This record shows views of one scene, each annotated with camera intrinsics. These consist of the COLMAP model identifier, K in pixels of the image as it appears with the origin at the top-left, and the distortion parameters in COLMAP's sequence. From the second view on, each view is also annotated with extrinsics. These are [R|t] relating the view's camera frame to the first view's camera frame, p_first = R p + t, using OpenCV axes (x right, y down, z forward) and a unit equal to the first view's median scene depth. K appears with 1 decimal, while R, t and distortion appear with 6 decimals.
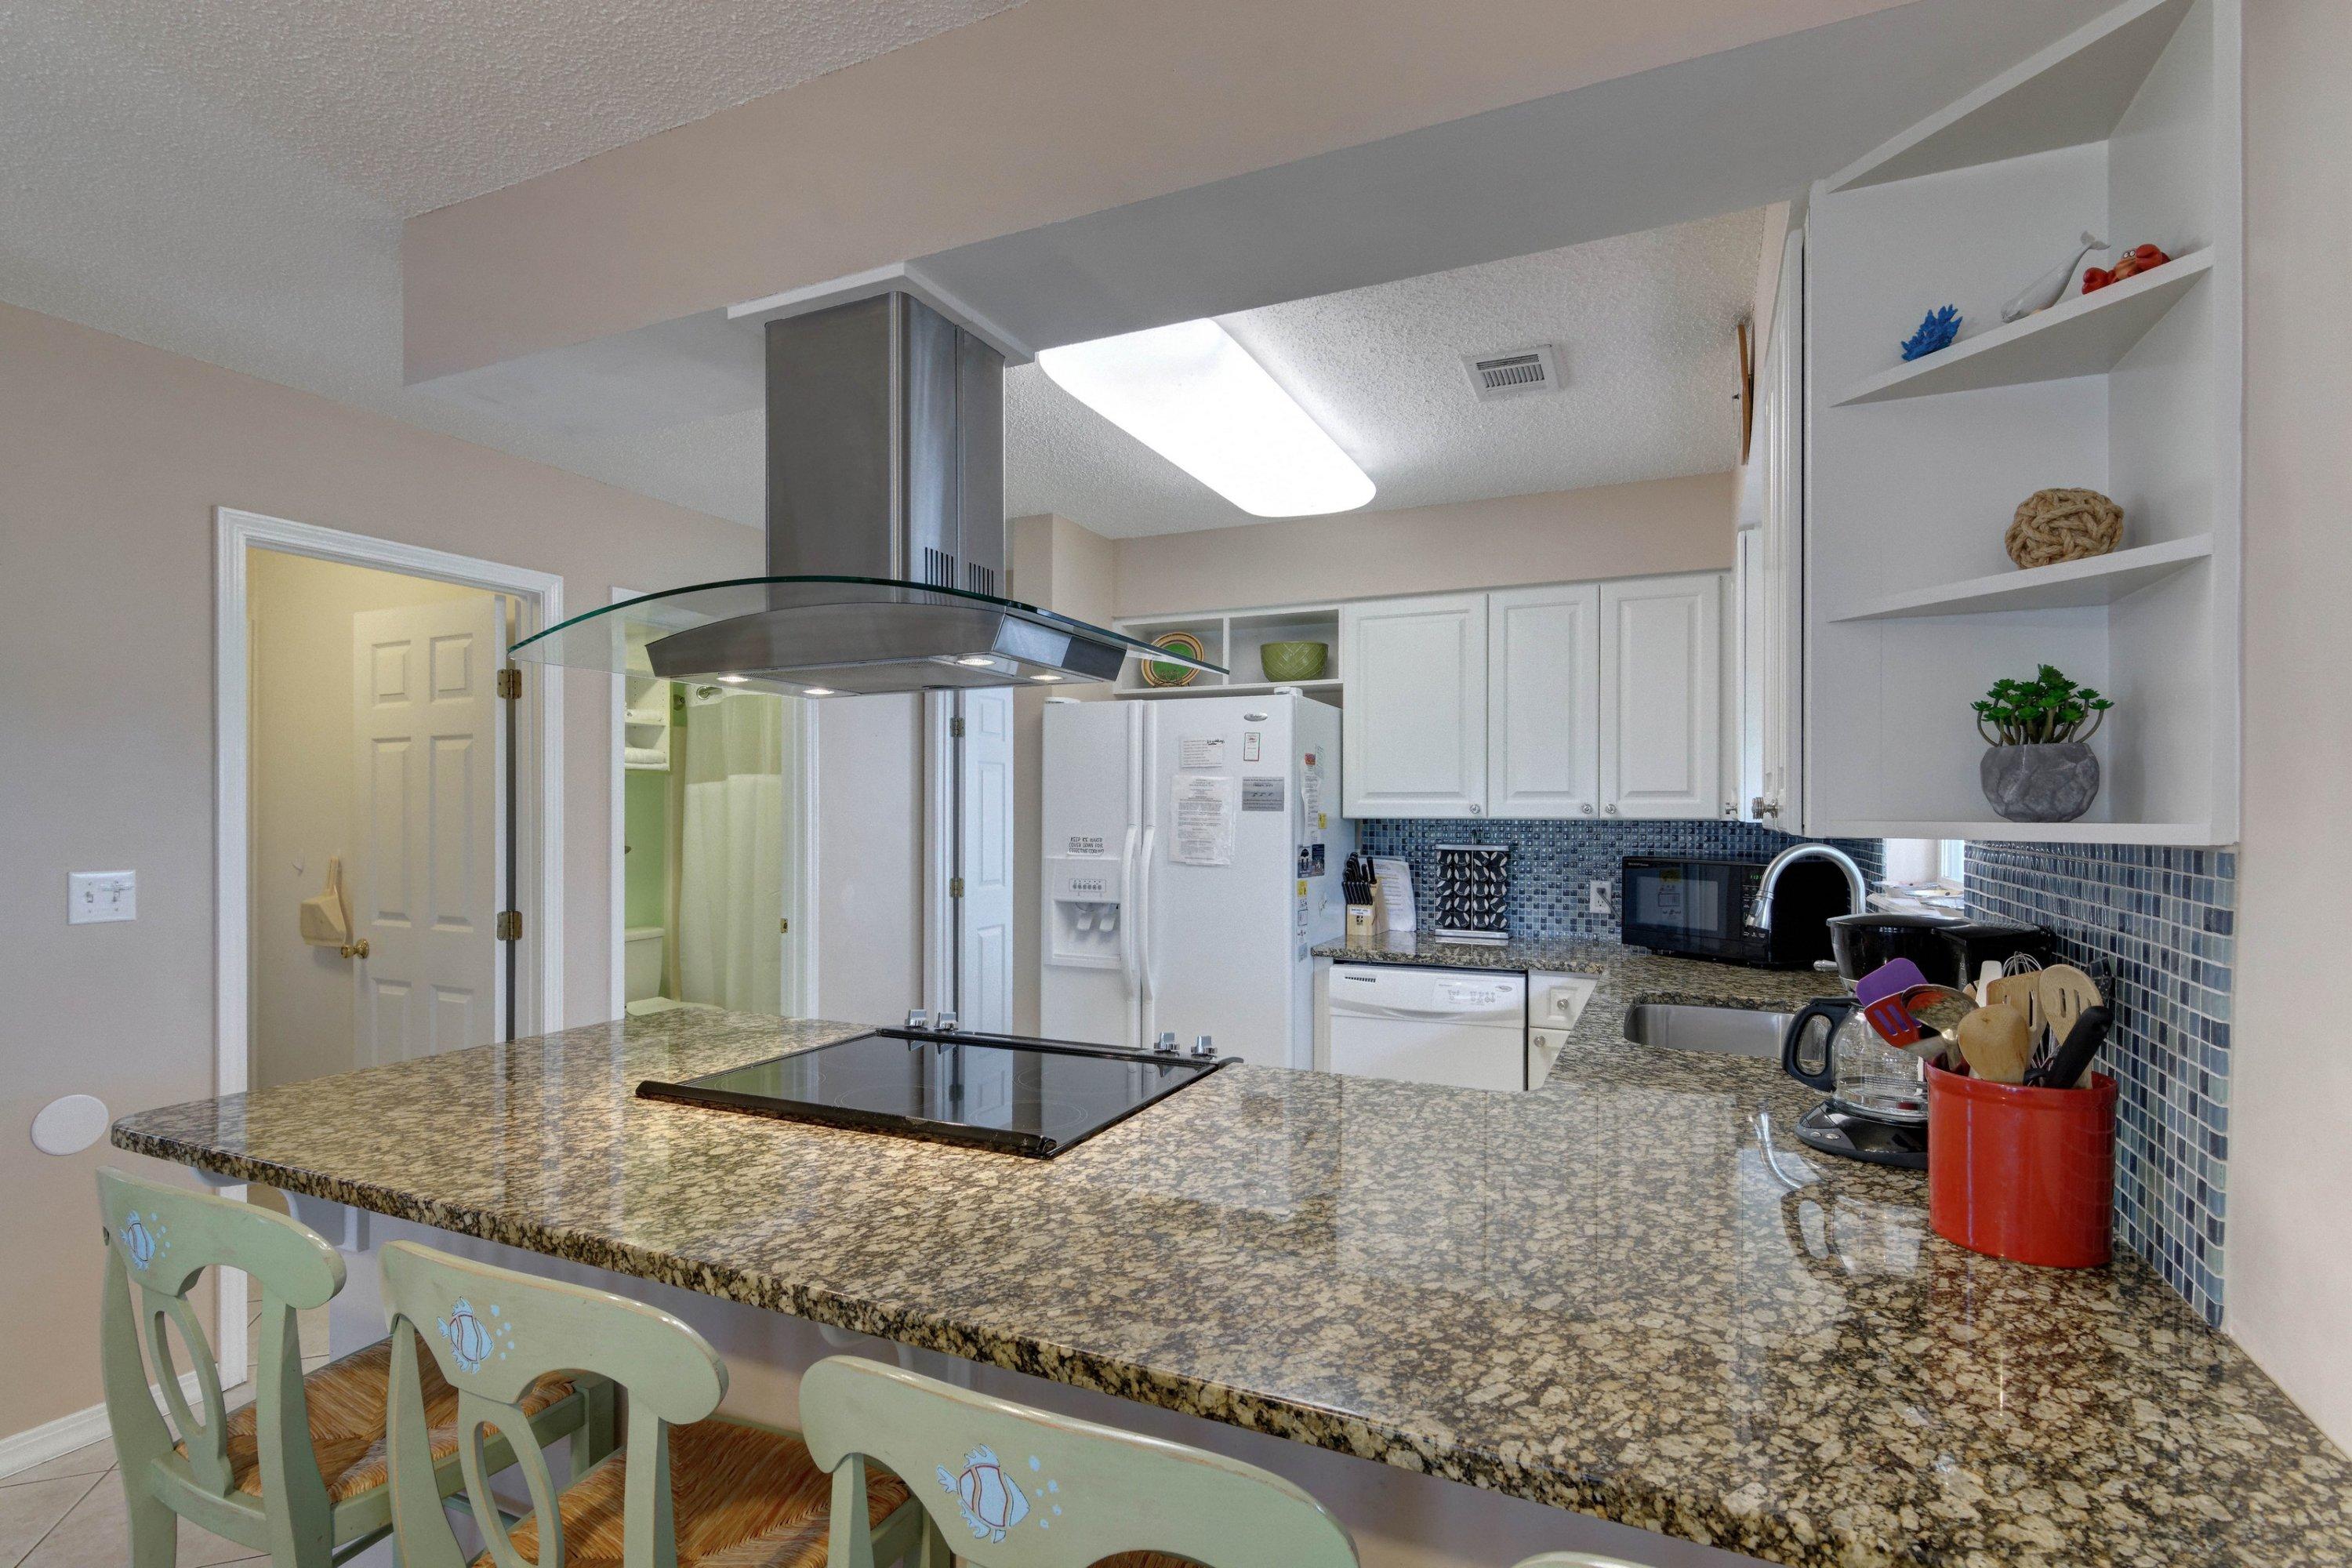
lens RADIAL K [[1132.6, 0, 1167.6], [0, 1132.6, 809.0], [0, 0, 1]] dist [0.004966, -0.000420]
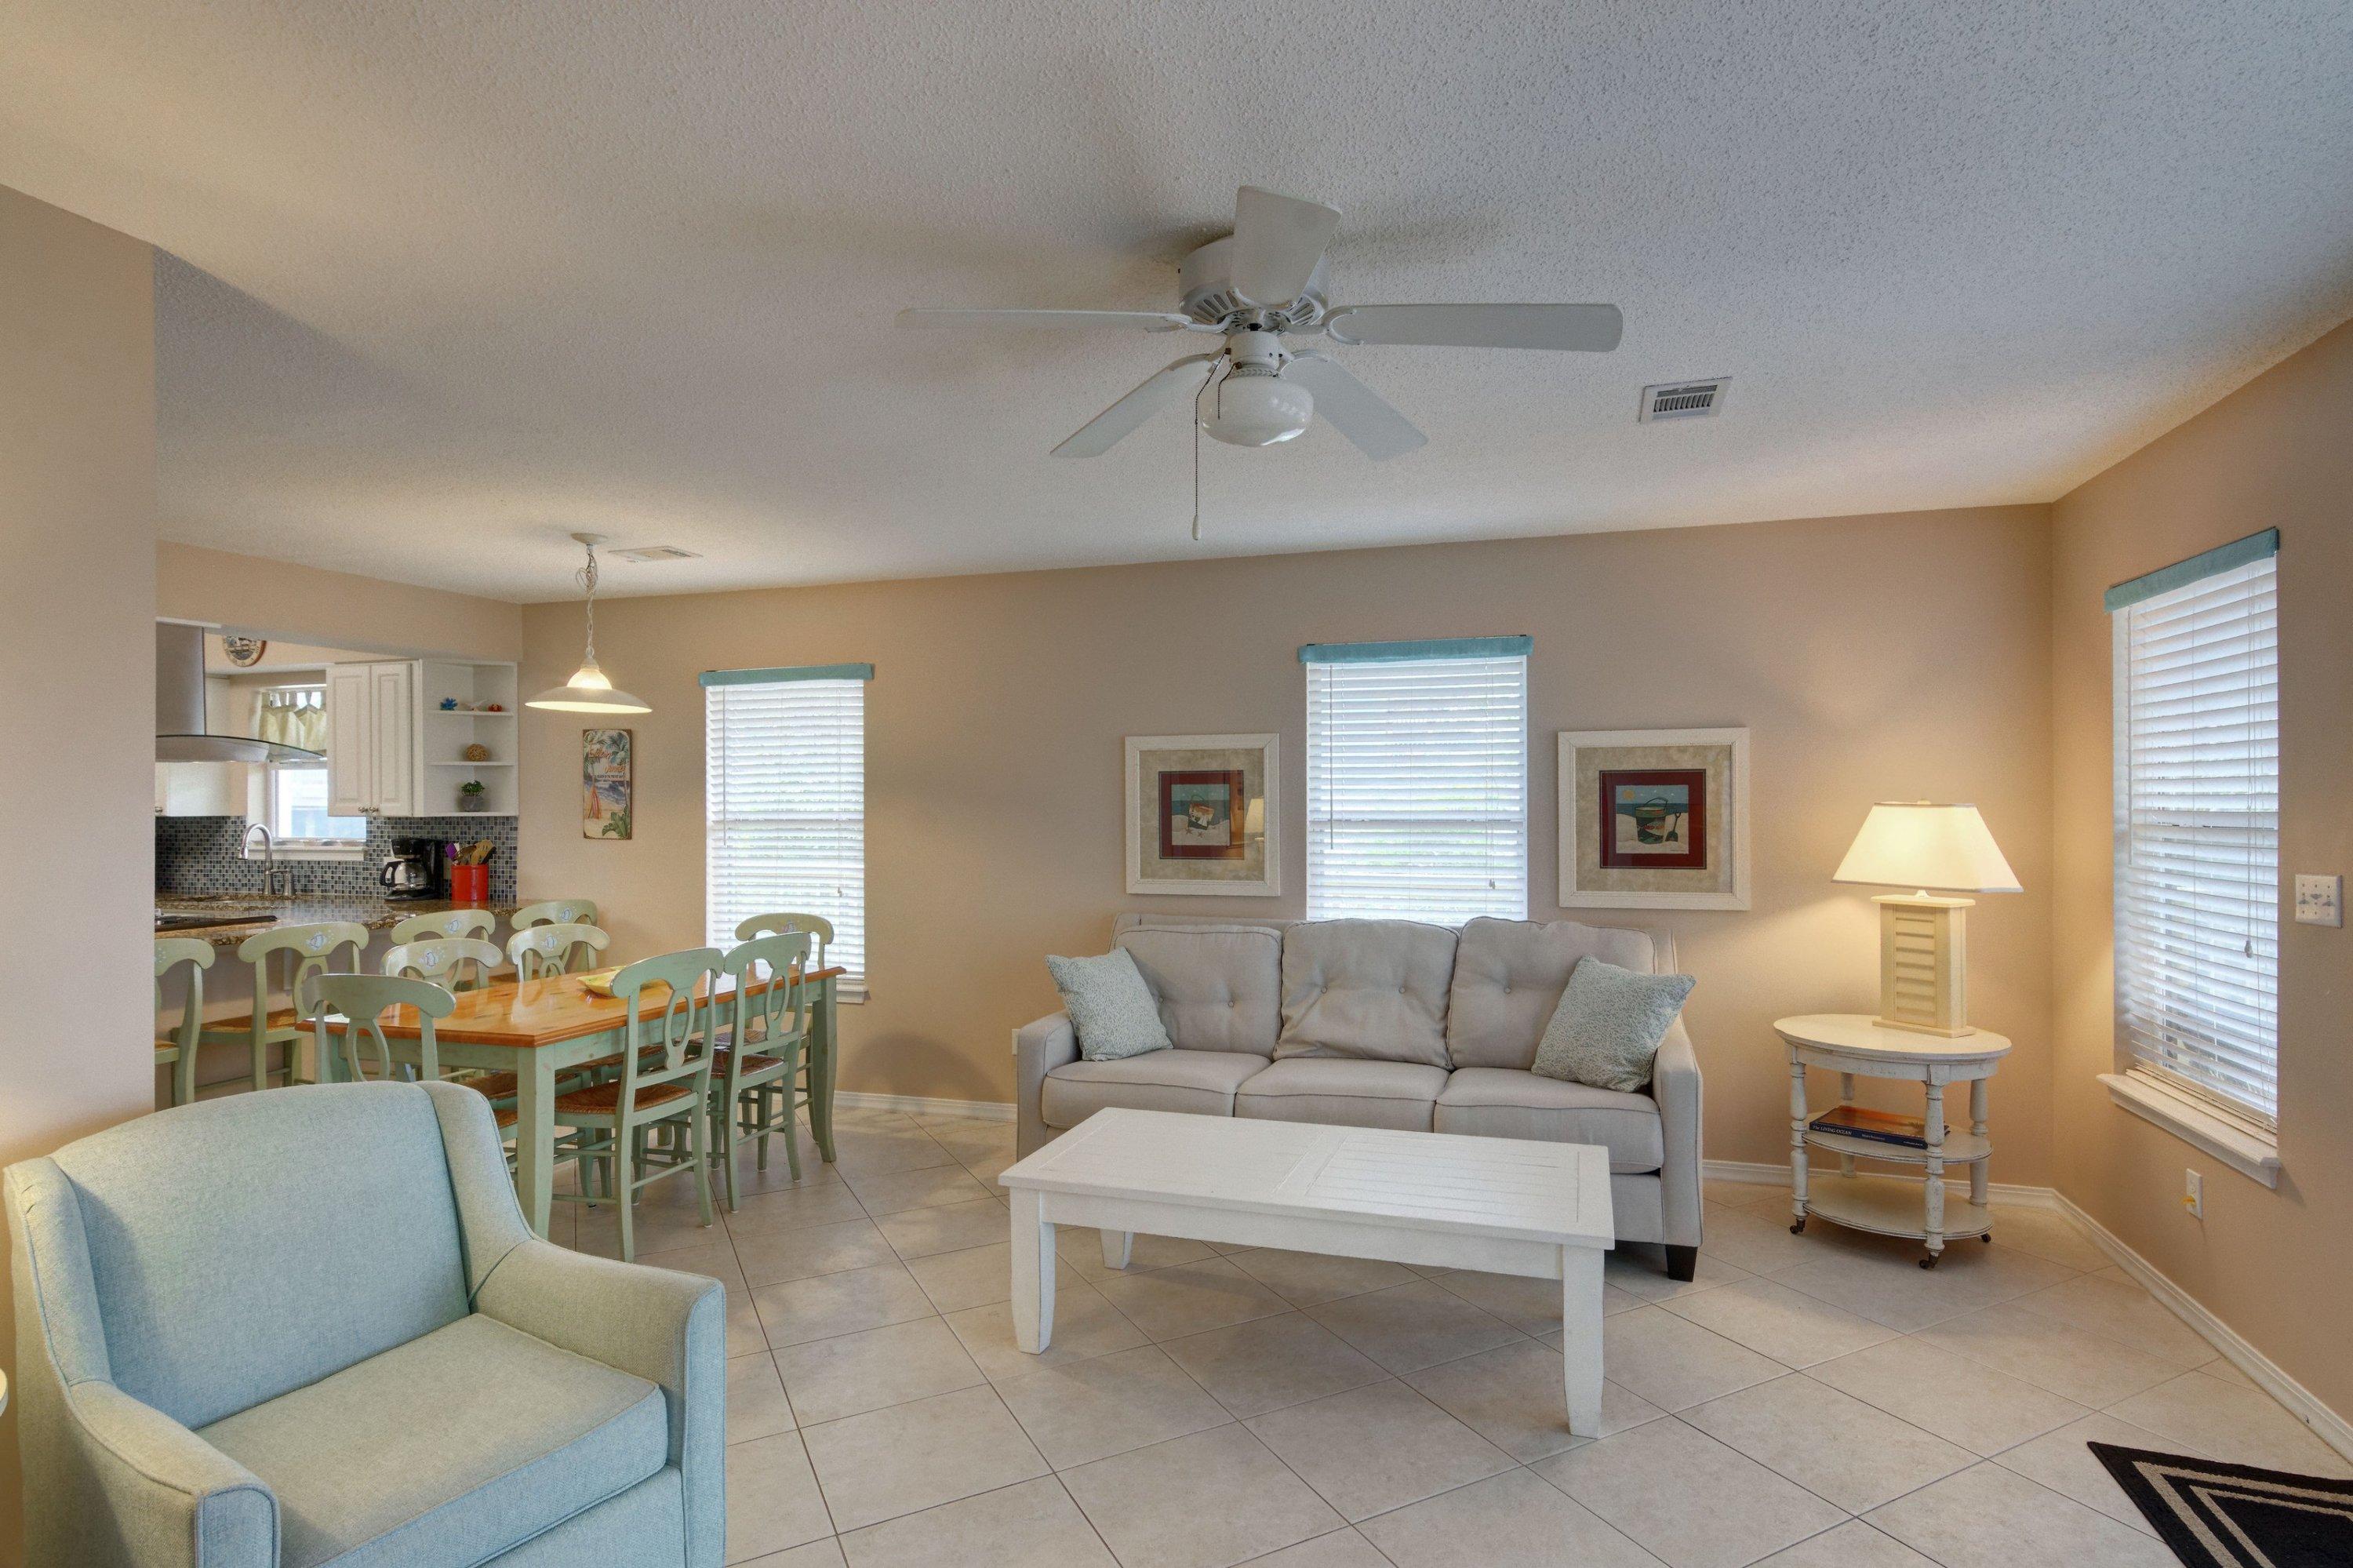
lens RADIAL K [[1177.8, 0, 1203.2], [0, 1177.8, 801.1], [0, 0, 1]] dist [0.003287, -0.000130]
pose [[-0.136717, -0.000852, 0.990610, -1.517470], [0.002345, 0.999997, 0.001184, -0.011348], [-0.990607, 0.002485, -0.136714, -0.456132]]
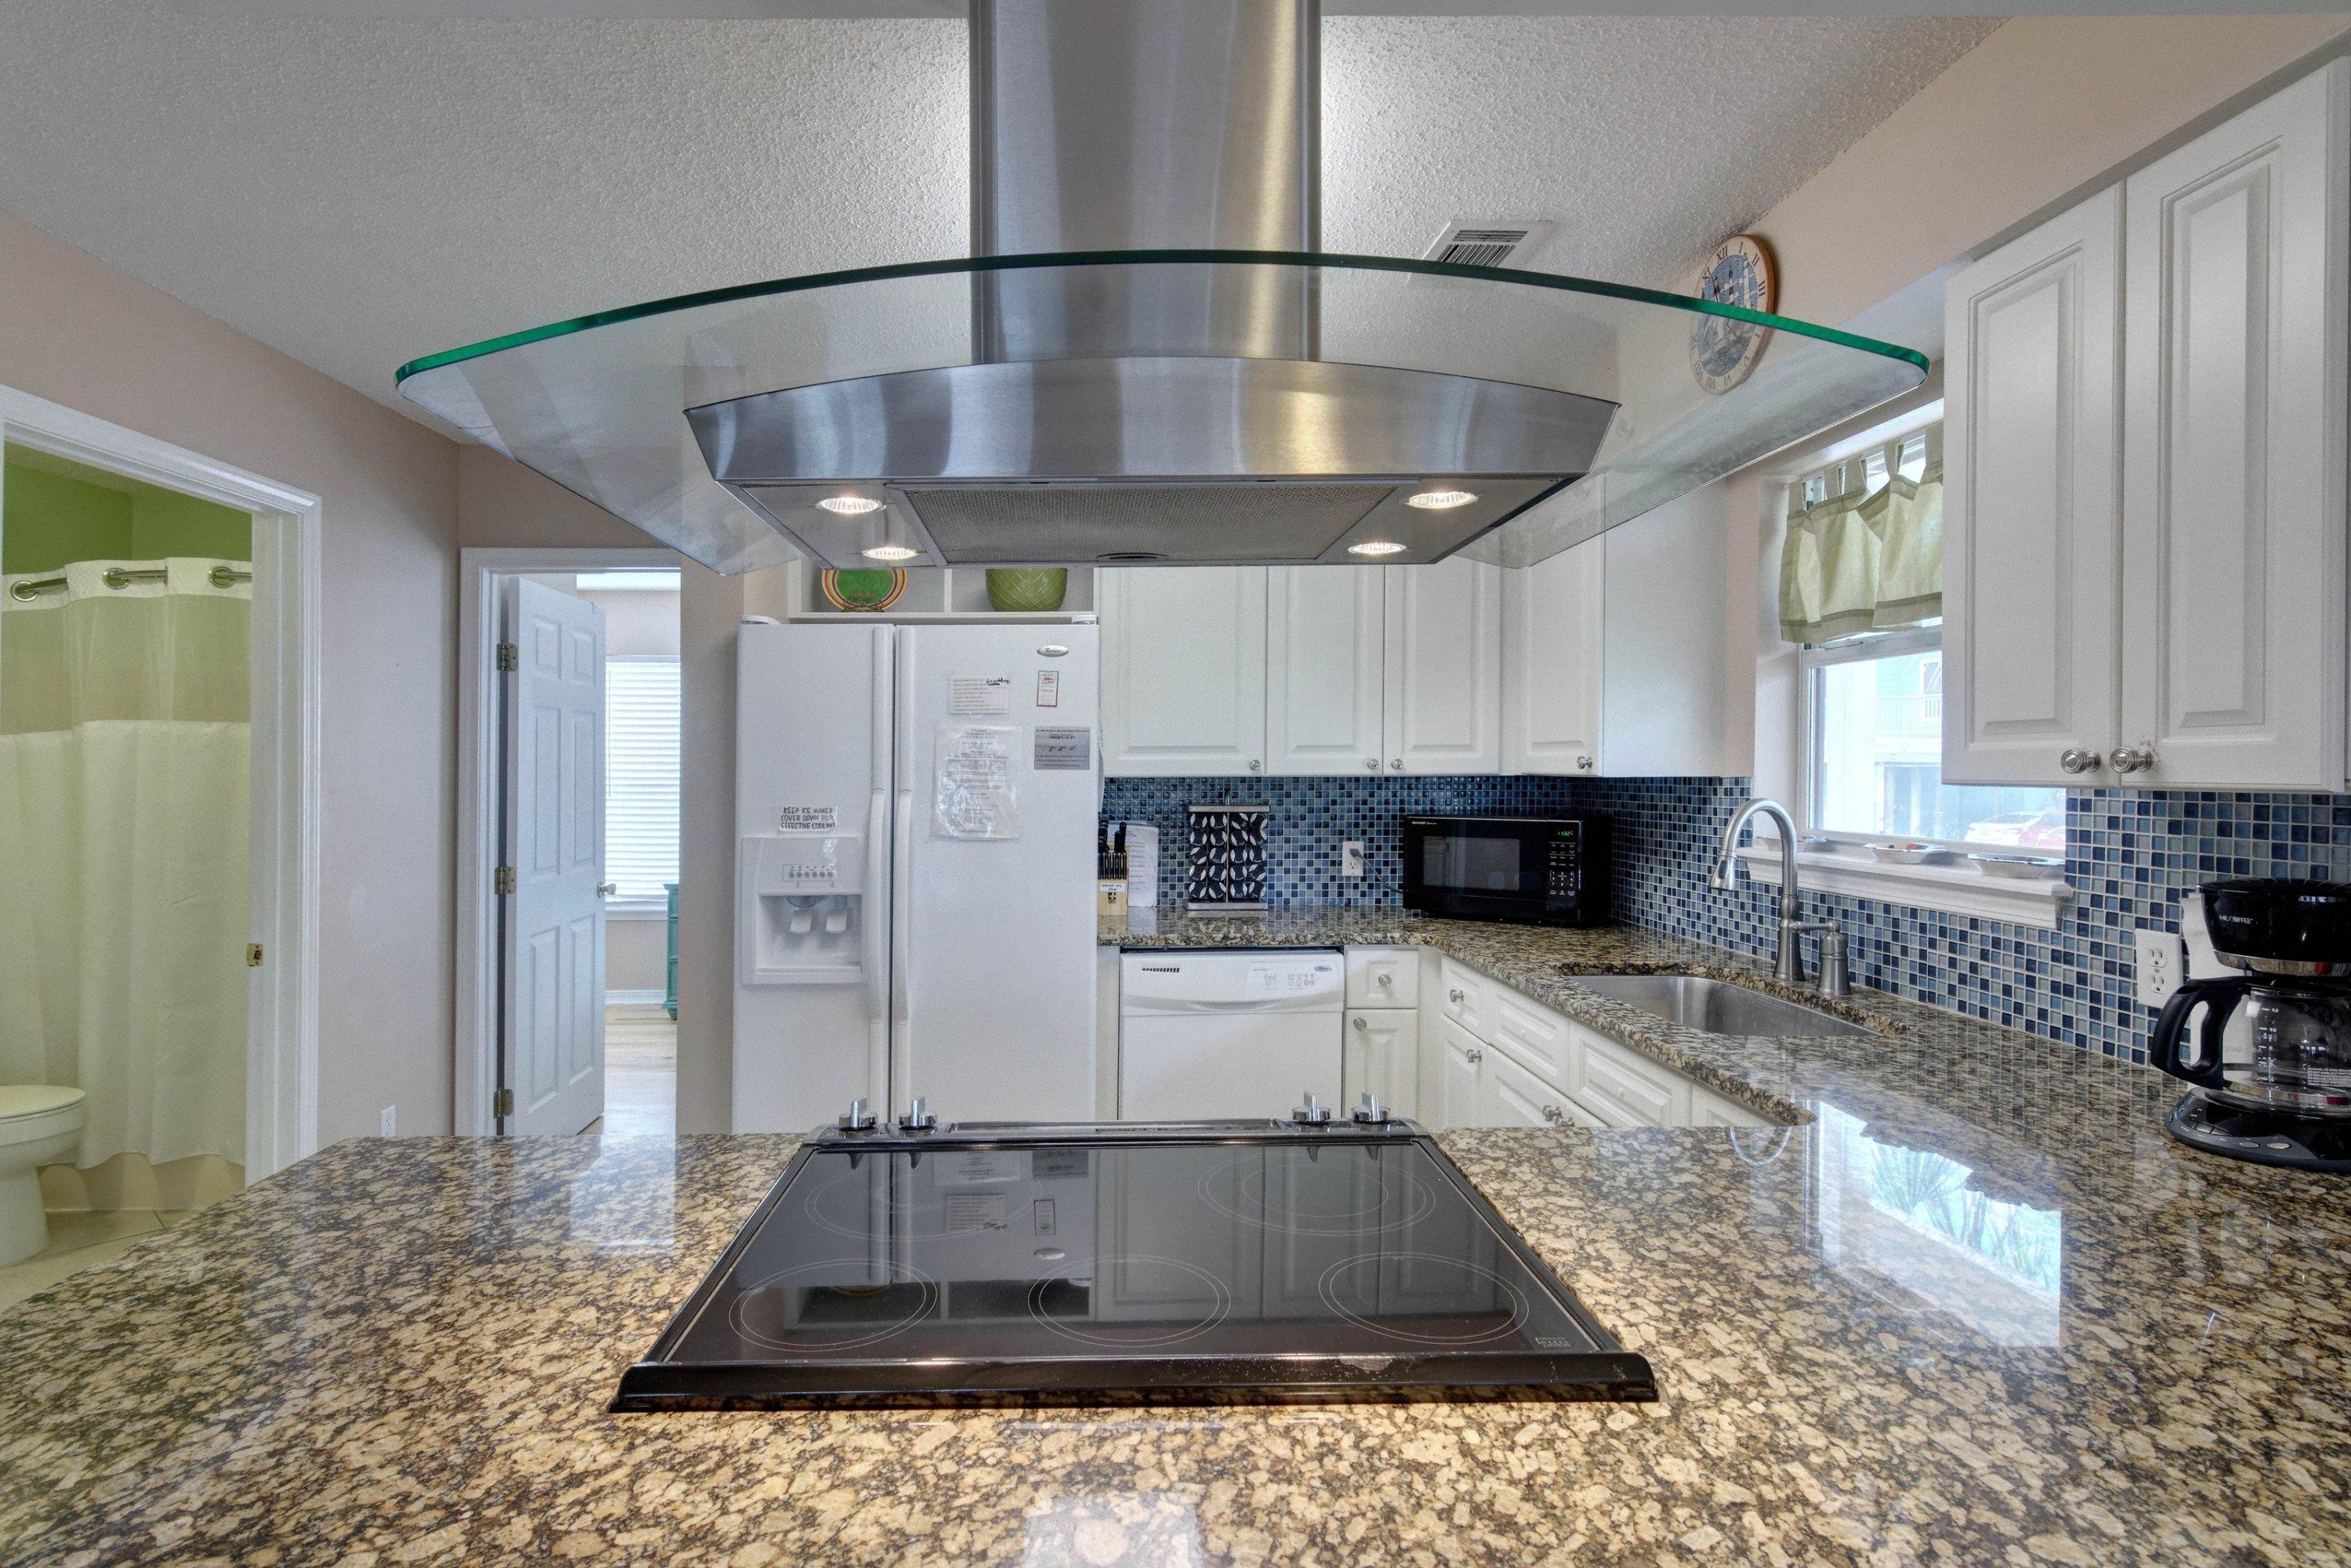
lens RADIAL K [[1166.3, 0, 1094.2], [0, 1166.3, 779.2], [0, 0, 1]] dist [0.002545, 0.000120]
pose [[0.901726, -0.012163, 0.432136, -0.244138], [0.007441, 0.999893, 0.012616, -0.001634], [-0.432244, -0.008161, 0.901720, 0.244879]]
